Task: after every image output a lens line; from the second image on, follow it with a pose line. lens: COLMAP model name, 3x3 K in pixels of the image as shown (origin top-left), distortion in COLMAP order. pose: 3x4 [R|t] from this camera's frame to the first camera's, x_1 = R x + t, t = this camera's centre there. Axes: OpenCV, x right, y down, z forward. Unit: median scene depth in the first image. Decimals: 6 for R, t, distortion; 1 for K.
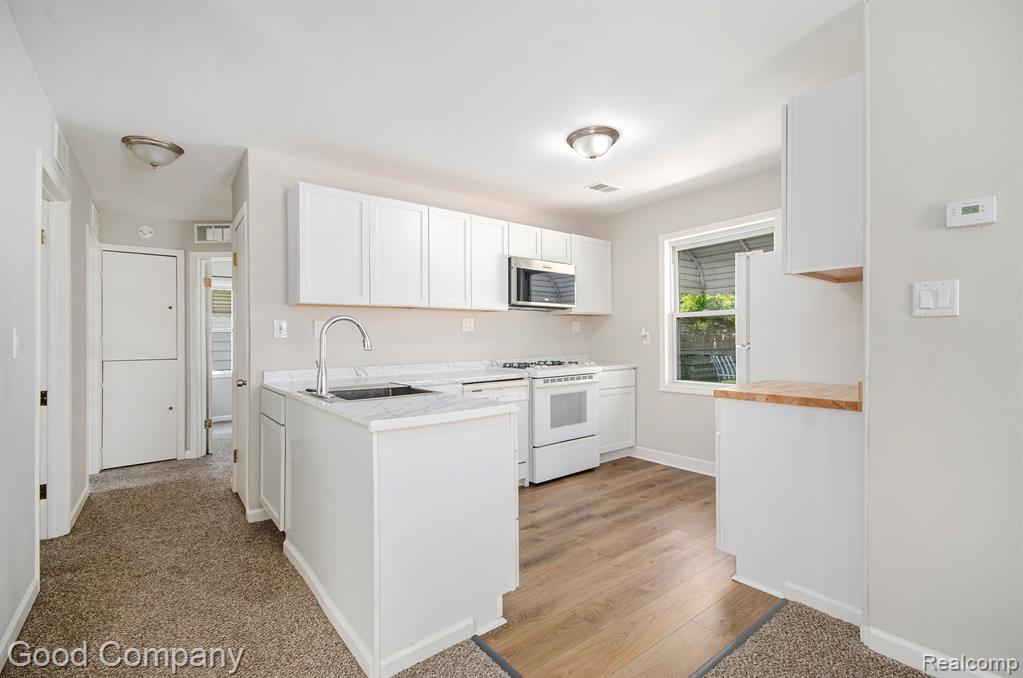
lens RADIAL K [[467.8, 0, 511.5], [0, 467.8, 339.0], [0, 0, 1]] dist [-0.002420, -0.000750]
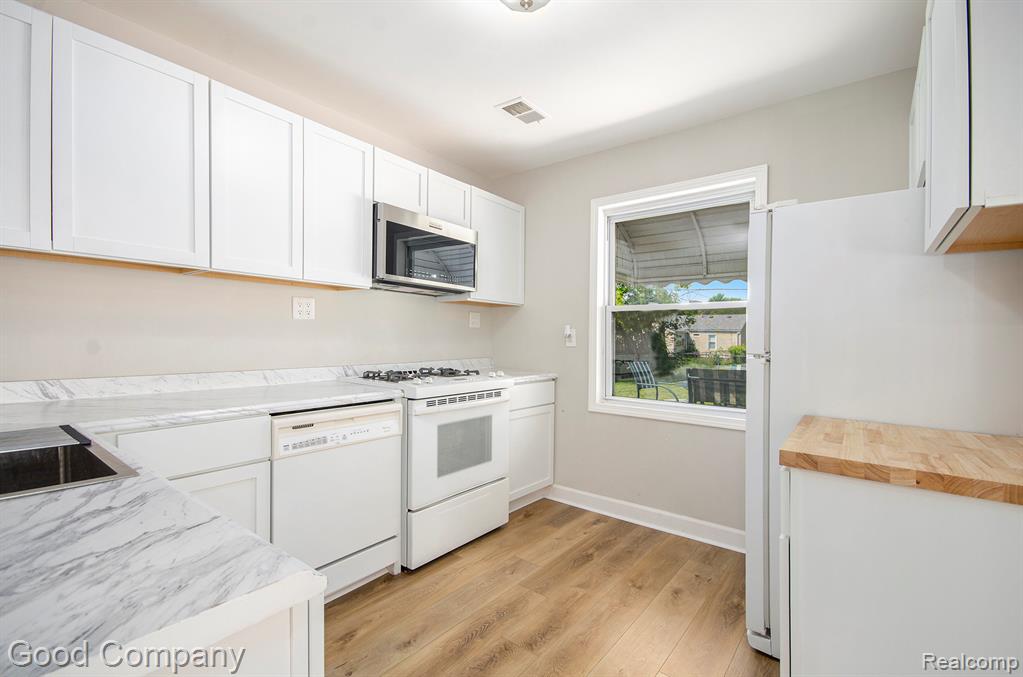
lens RADIAL K [[455.4, 0, 528.5], [0, 455.4, 369.3], [0, 0, 1]] dist [-0.001392, 0.000059]
pose [[0.960441, 0.009849, 0.278310, 0.026344], [-0.029064, 0.997462, 0.065001, 0.001466], [-0.276963, -0.070518, 0.958289, 0.350839]]
